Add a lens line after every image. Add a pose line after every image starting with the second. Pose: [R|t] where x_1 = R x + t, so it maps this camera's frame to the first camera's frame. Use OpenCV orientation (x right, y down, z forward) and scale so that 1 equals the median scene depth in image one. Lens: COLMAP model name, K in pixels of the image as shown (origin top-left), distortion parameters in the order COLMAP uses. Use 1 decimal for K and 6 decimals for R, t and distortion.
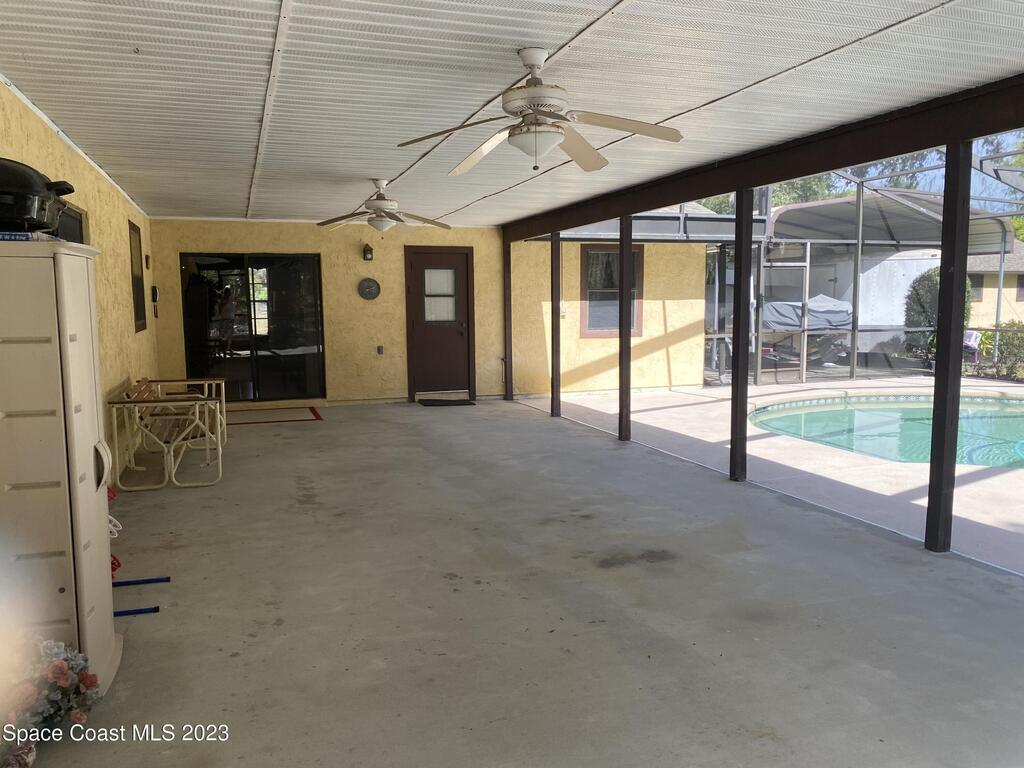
lens RADIAL K [[776.0, 0, 512.0], [0, 776.0, 384.0], [0, 0, 1]] dist [0.004281, -0.008008]
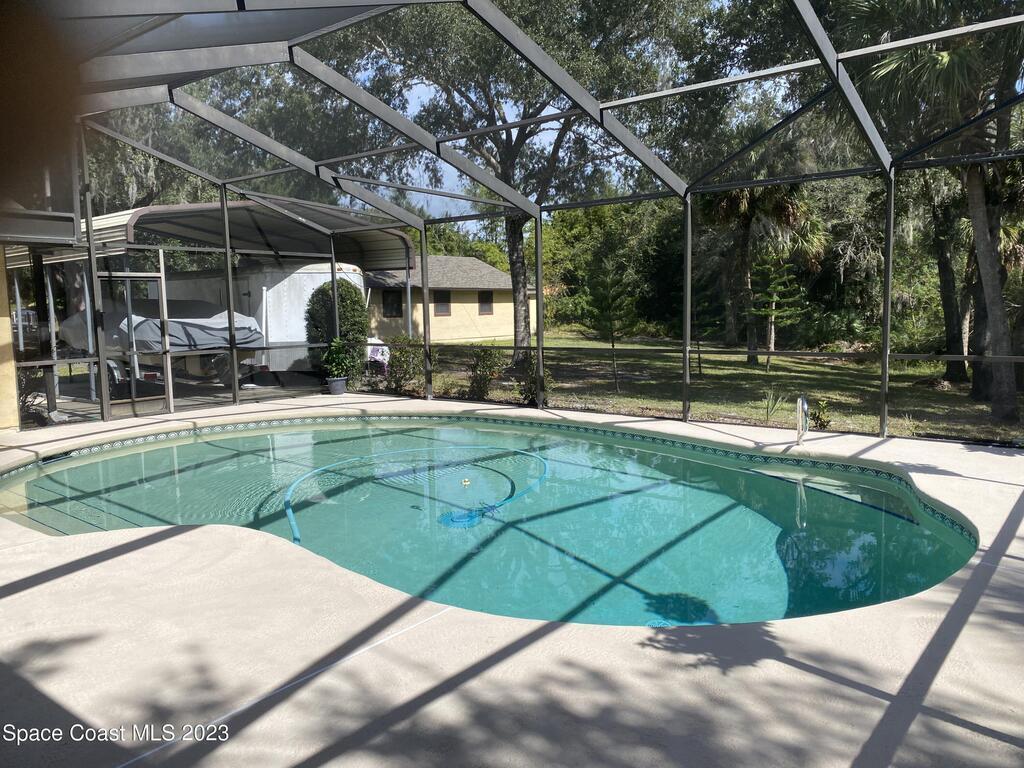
lens RADIAL K [[780.8, 0, 512.0], [0, 780.8, 384.0], [0, 0, 1]] dist [0.060770, -0.067610]
pose [[0.844572, -0.058798, 0.532204, 0.272279], [0.069838, 0.997558, -0.000619, -0.007649], [-0.530868, 0.037691, 0.846616, 0.074692]]
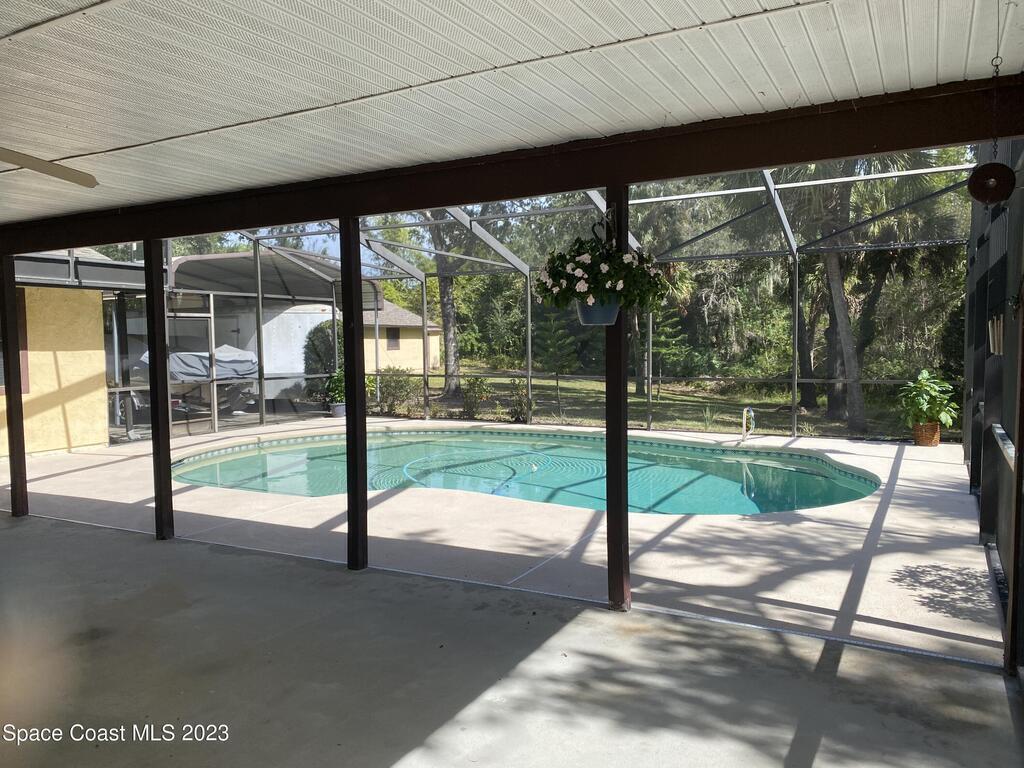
lens RADIAL K [[770.1, 0, 512.0], [0, 770.1, 384.0], [0, 0, 1]] dist [0.099813, -0.182376]
pose [[0.740618, -0.035984, 0.670962, -0.017247], [0.078391, 0.996373, -0.033094, -0.000445], [-0.667338, 0.077108, 0.740752, -0.008959]]
